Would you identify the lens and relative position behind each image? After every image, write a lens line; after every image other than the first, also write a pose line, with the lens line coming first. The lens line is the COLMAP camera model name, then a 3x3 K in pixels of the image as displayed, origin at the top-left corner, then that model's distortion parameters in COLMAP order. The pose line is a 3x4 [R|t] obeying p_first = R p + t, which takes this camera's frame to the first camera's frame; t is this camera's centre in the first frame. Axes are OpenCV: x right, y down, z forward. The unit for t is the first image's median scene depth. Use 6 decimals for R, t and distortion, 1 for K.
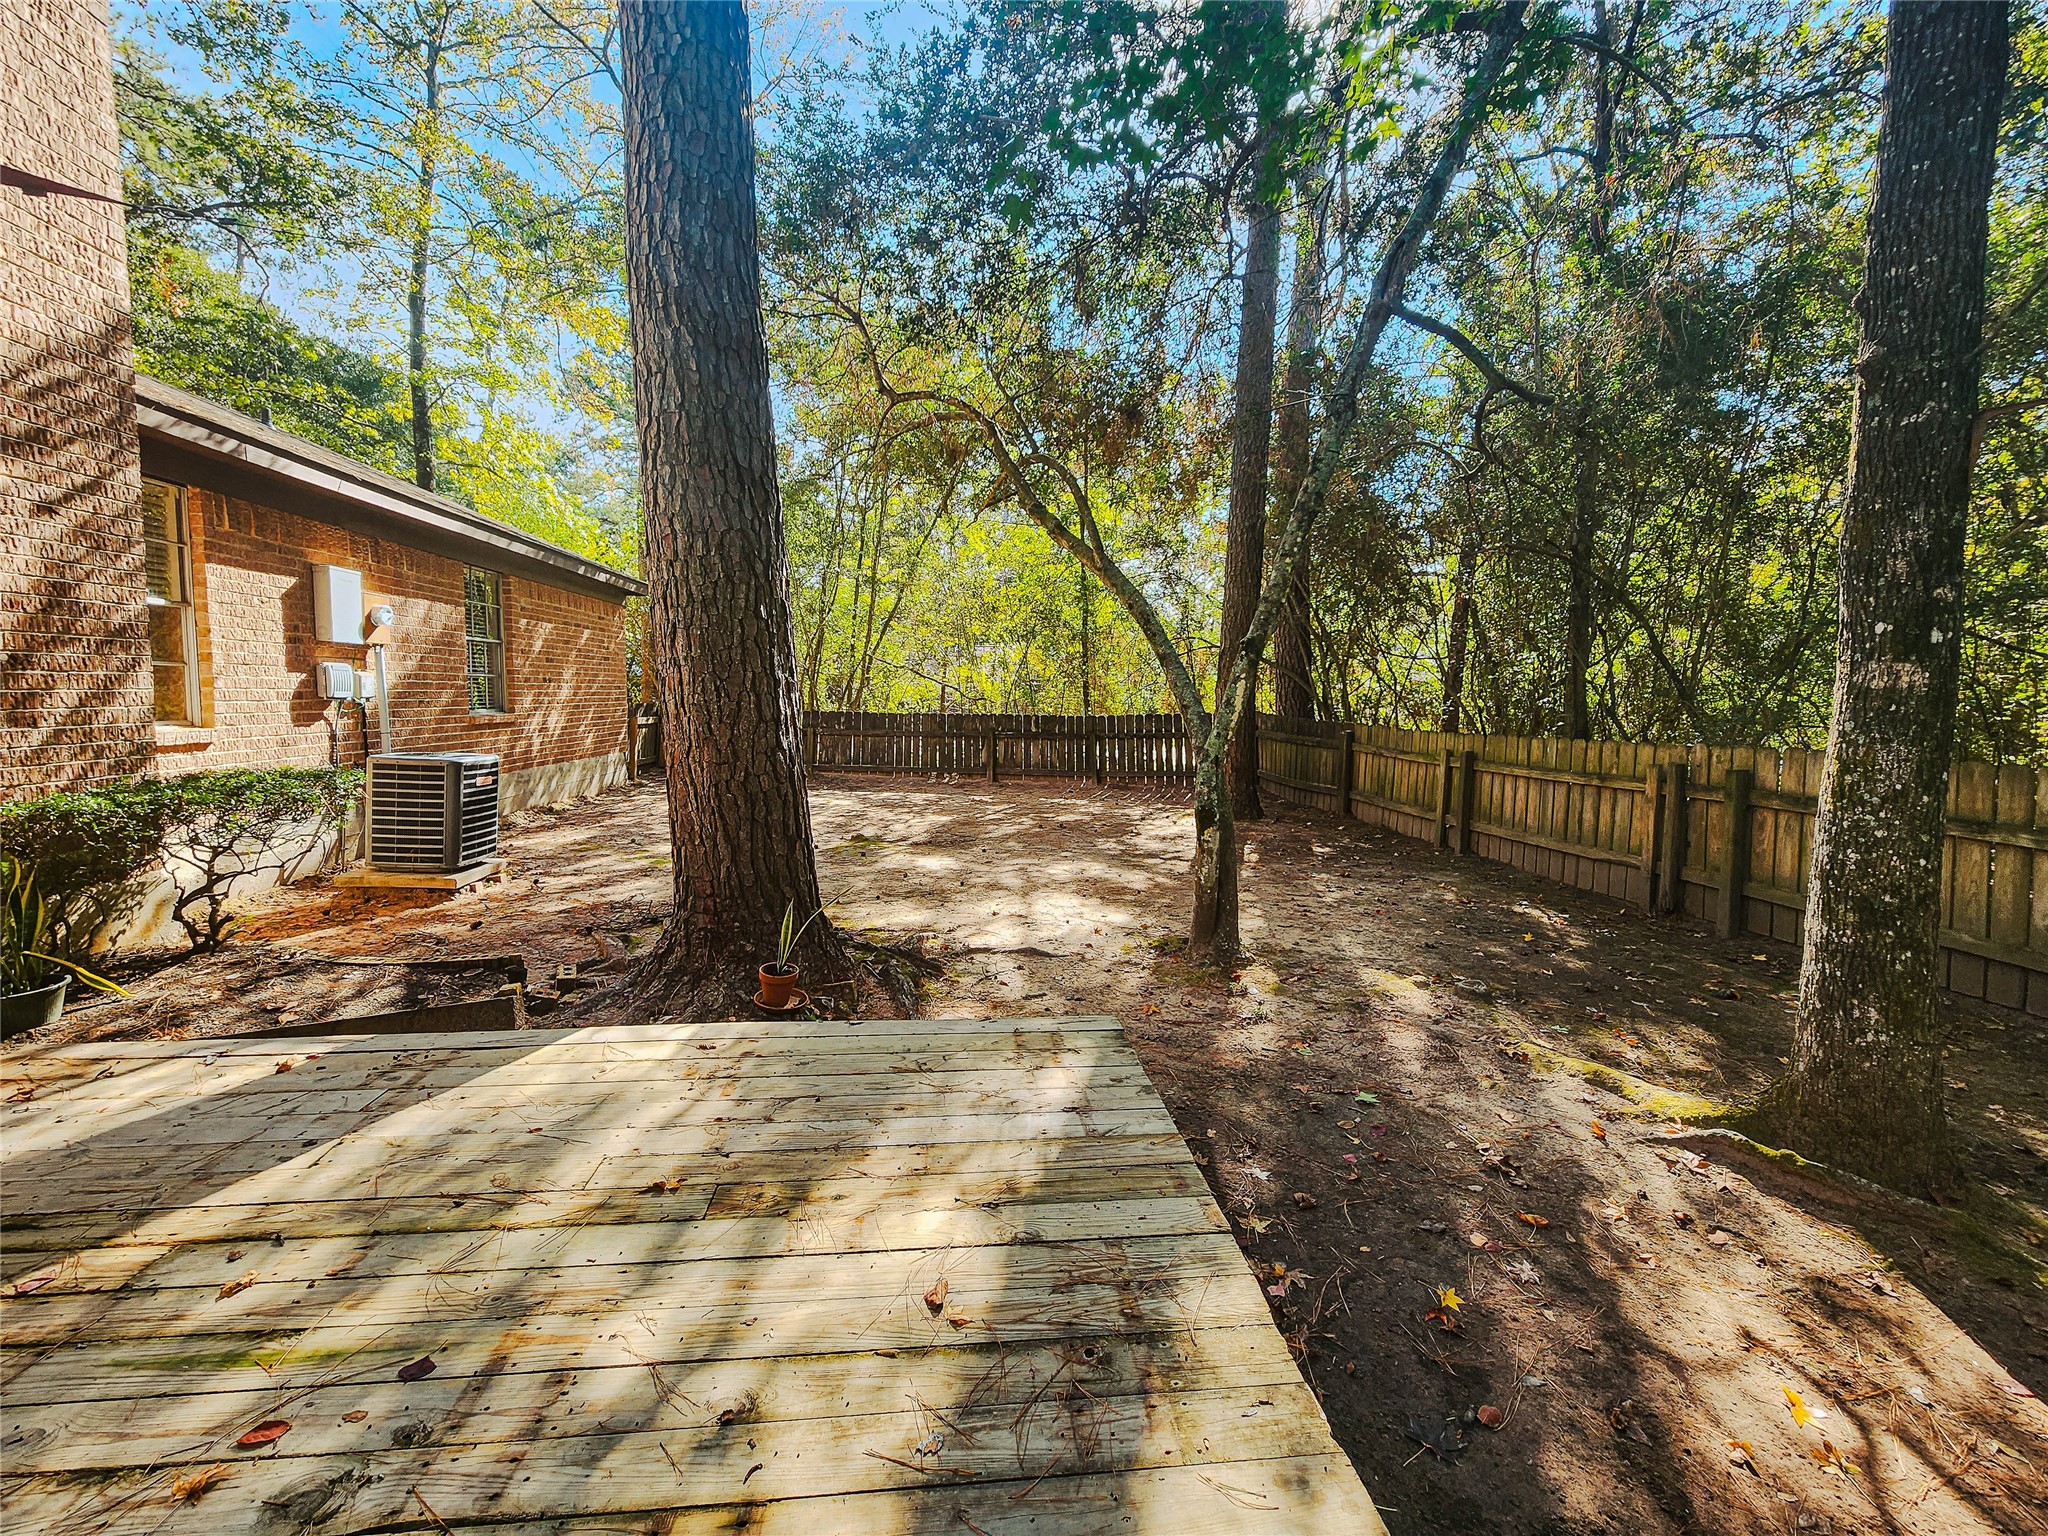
lens RADIAL K [[840.0, 0, 1027.6], [0, 840.0, 758.1], [0, 0, 1]] dist [-0.001582, -0.000262]
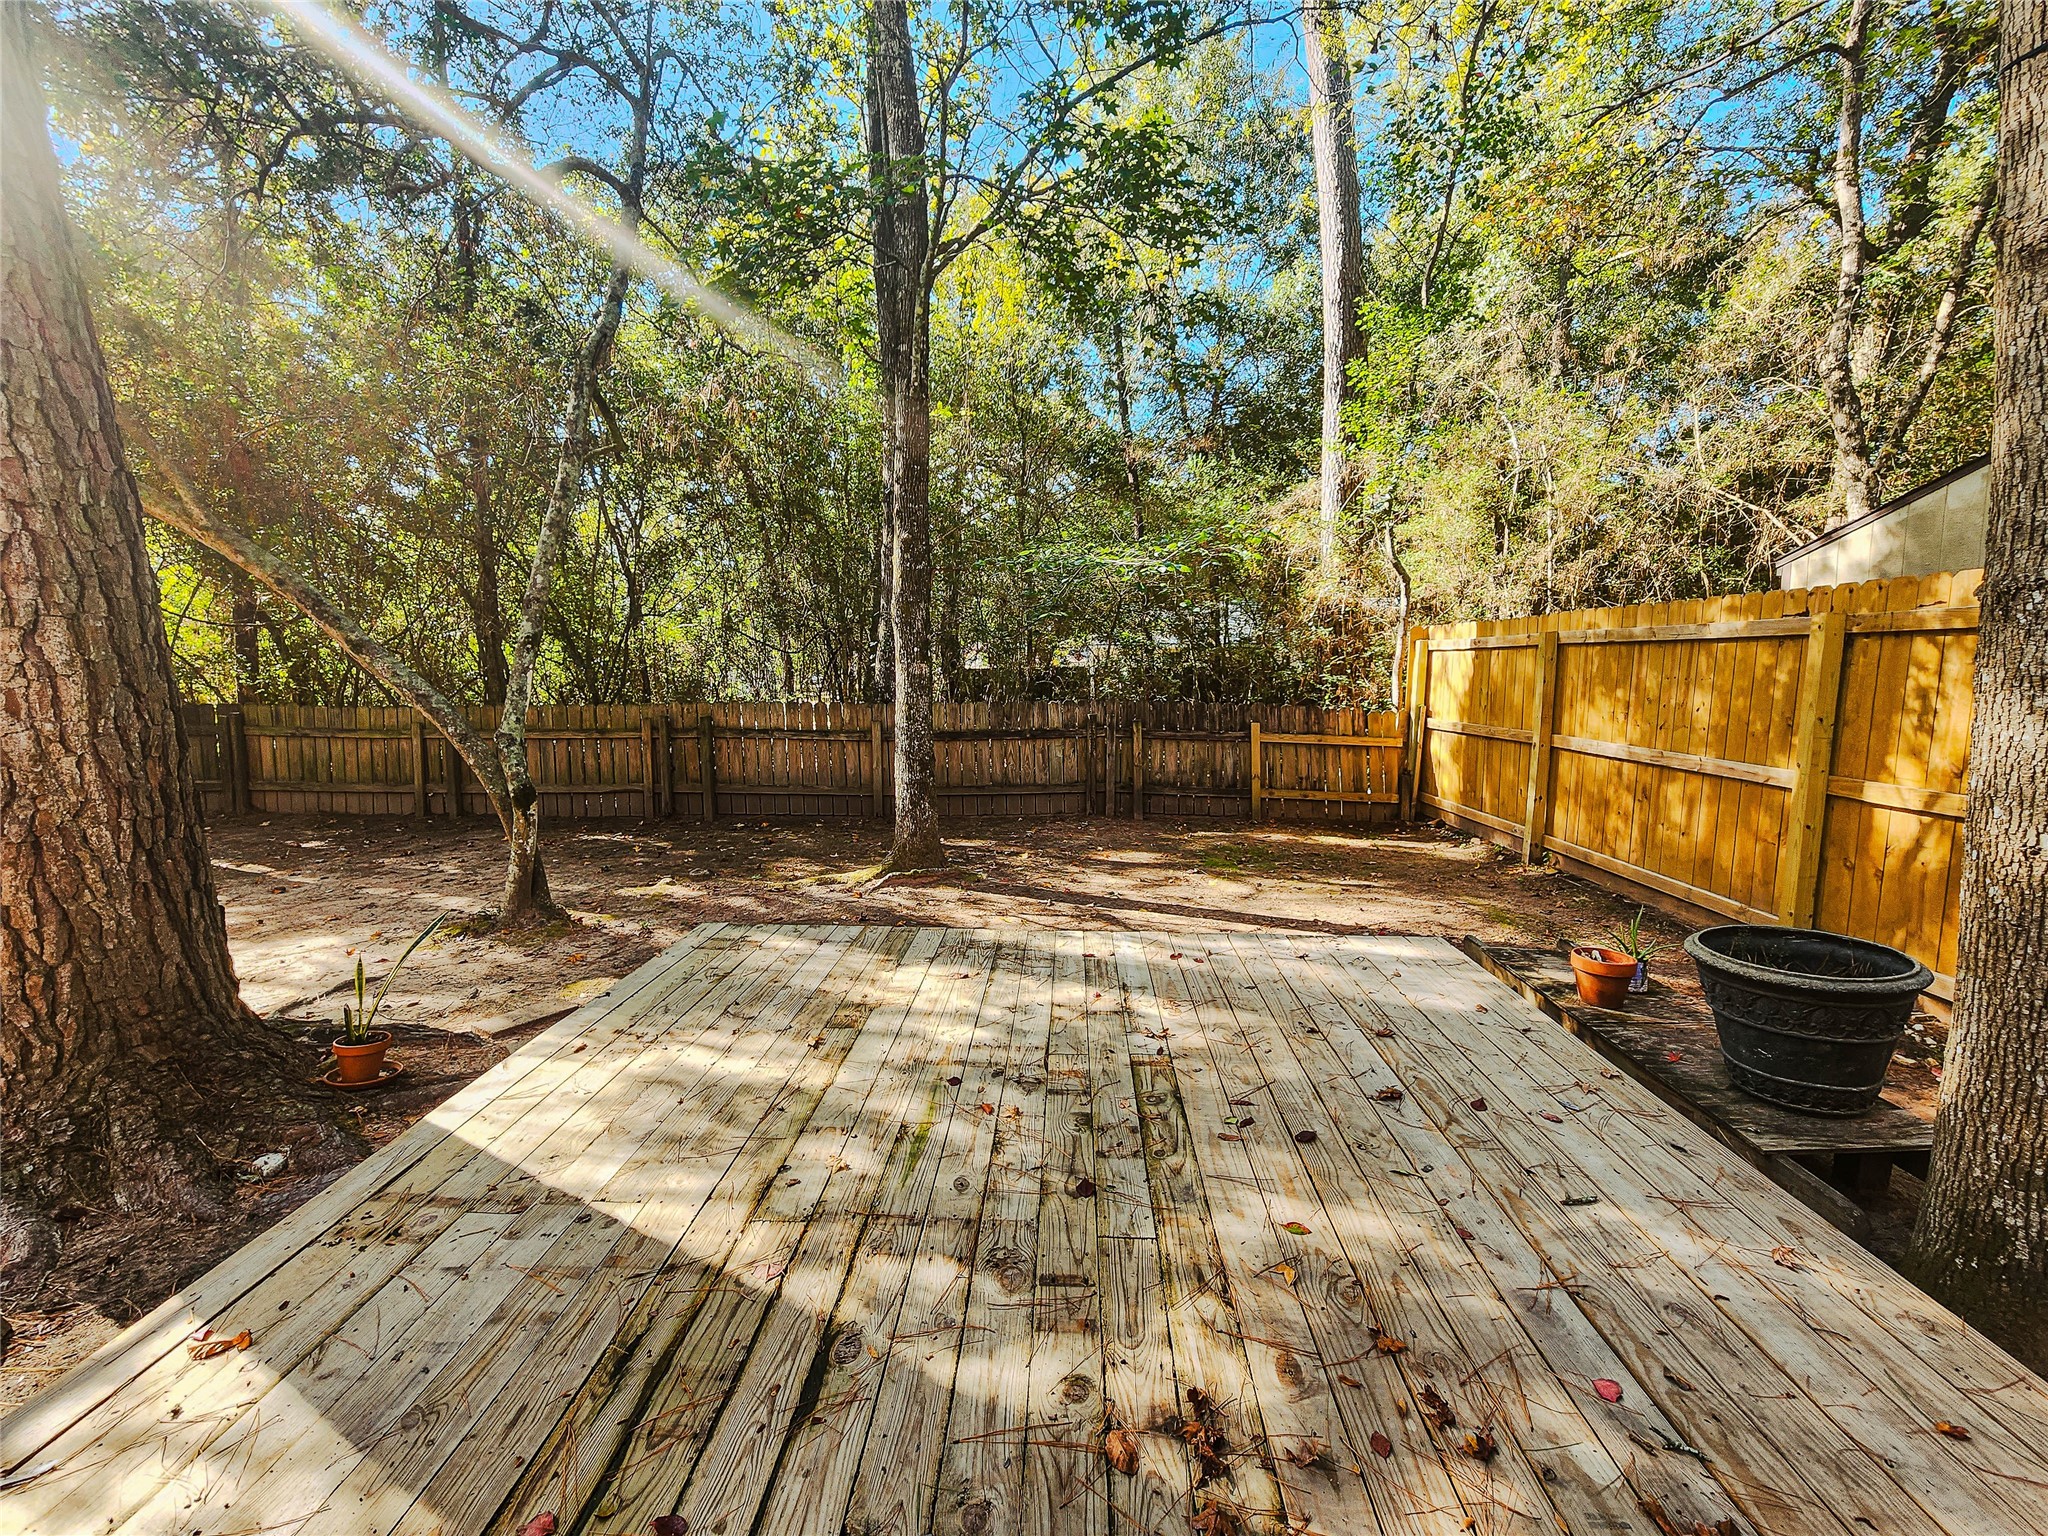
lens RADIAL K [[840.0, 0, 1027.6], [0, 840.0, 758.1], [0, 0, 1]] dist [-0.001582, -0.000262]
pose [[0.158370, -0.127291, 0.979140, -0.903233], [0.077068, 0.990223, 0.116267, -0.064833], [-0.984367, 0.057047, 0.166632, 0.184486]]
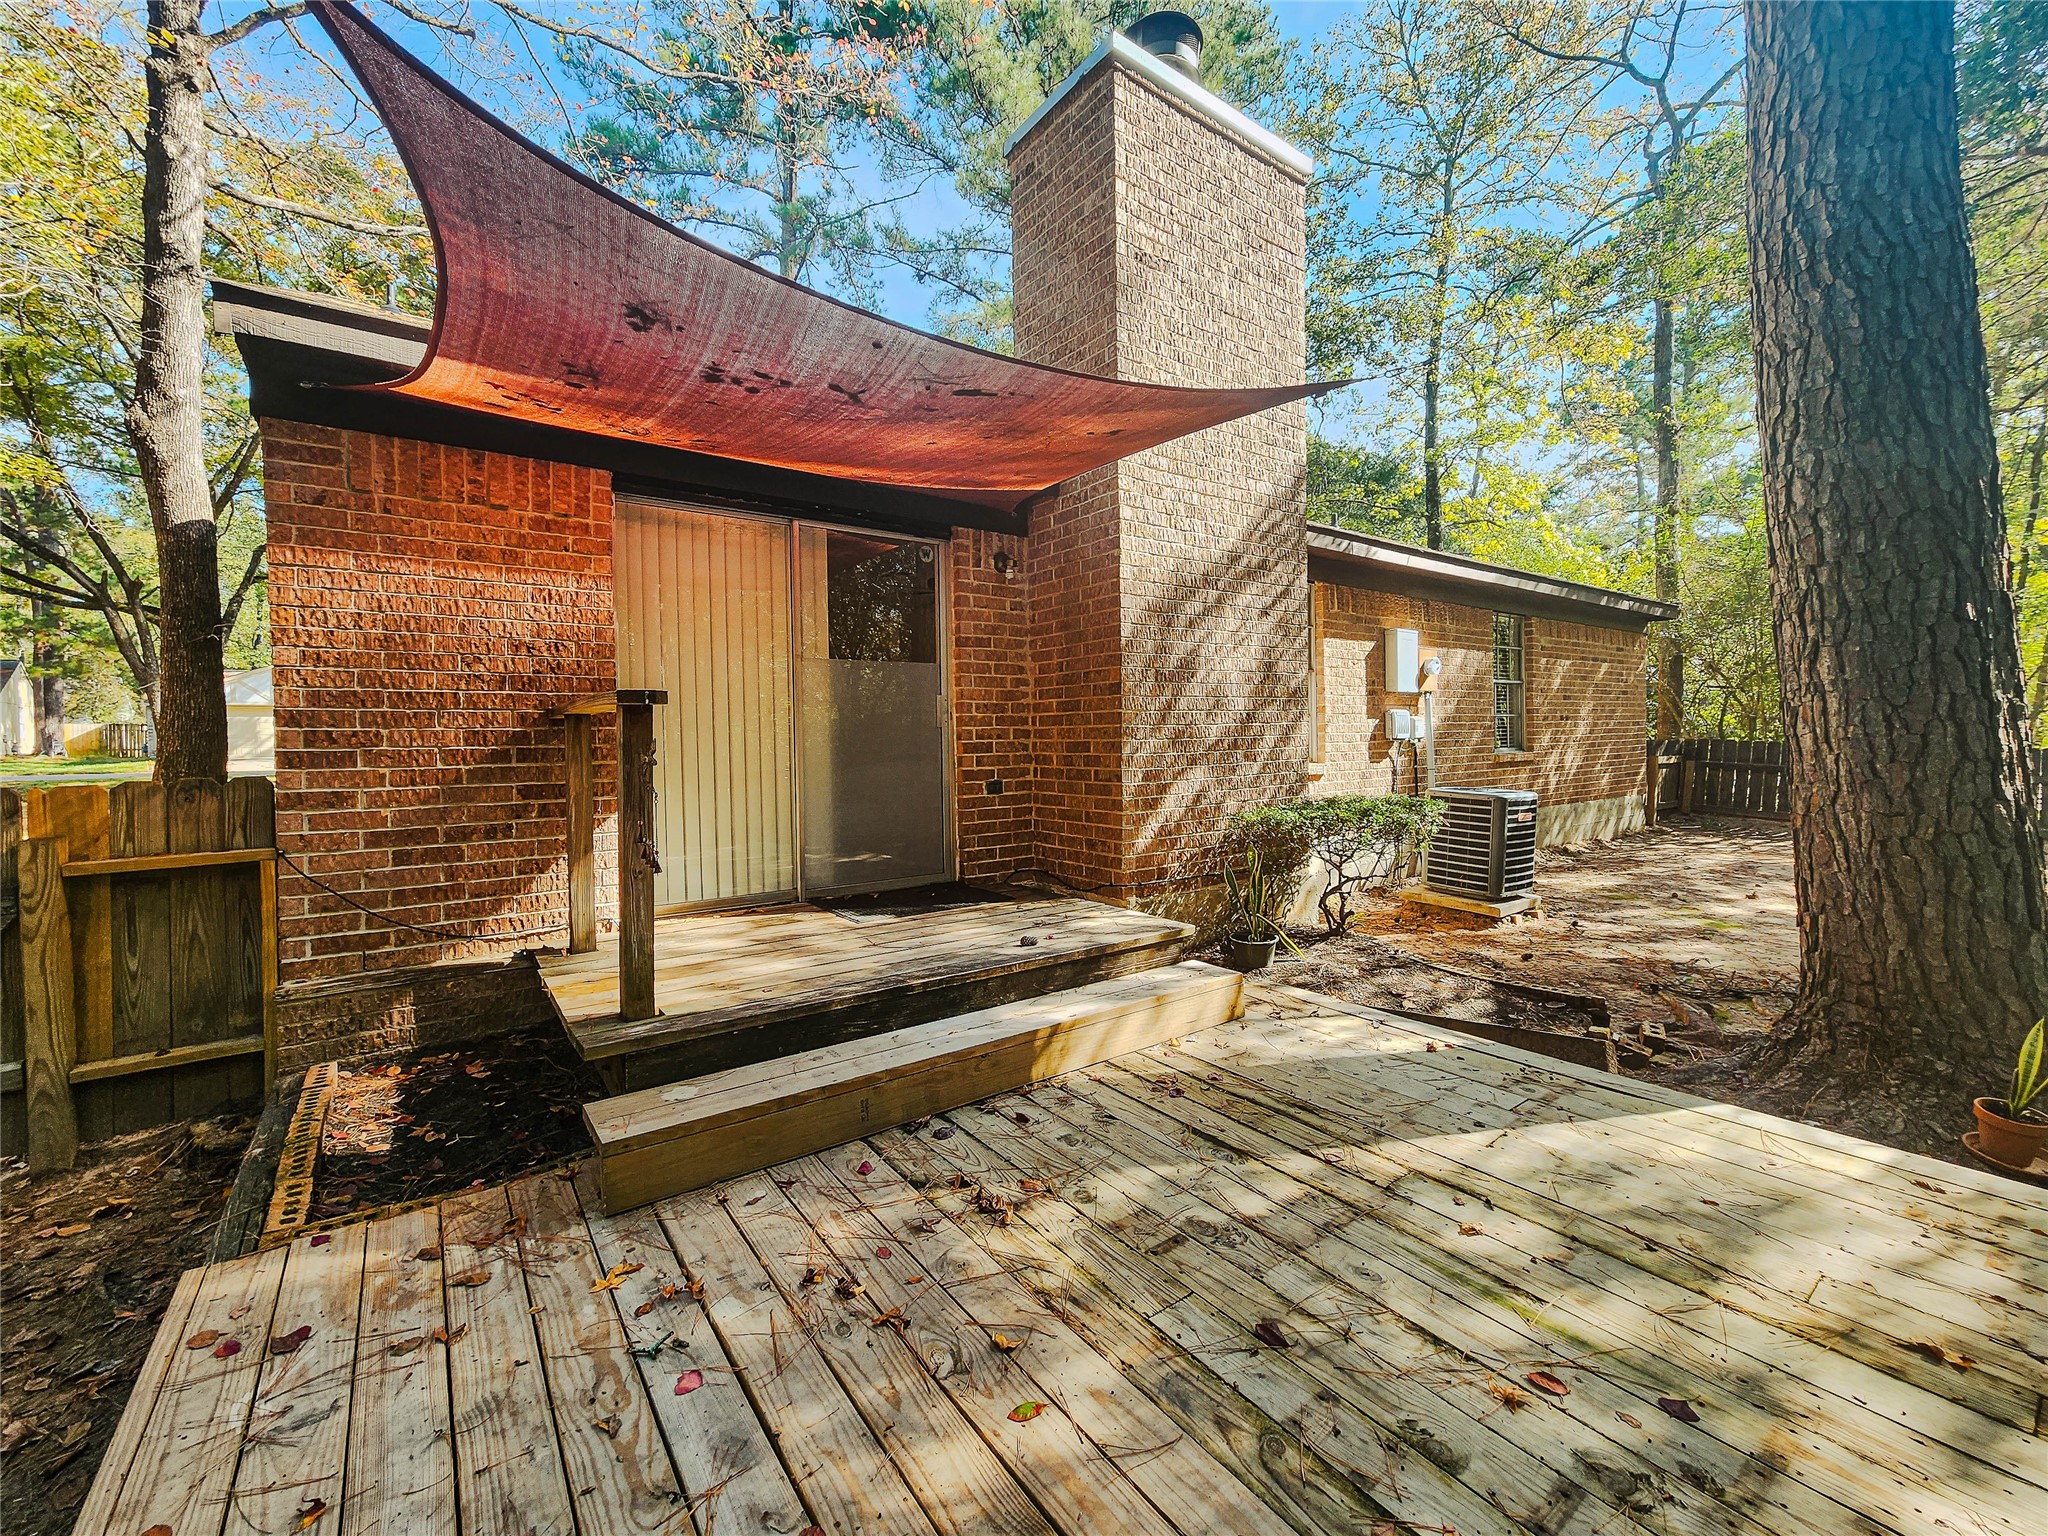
lens RADIAL K [[840.0, 0, 1027.6], [0, 840.0, 758.1], [0, 0, 1]] dist [-0.001582, -0.000262]
pose [[0.500564, 0.003519, -0.865692, -0.095968], [-0.043540, 0.998829, -0.021116, 0.005315], [0.864604, 0.048262, 0.500131, -0.074533]]
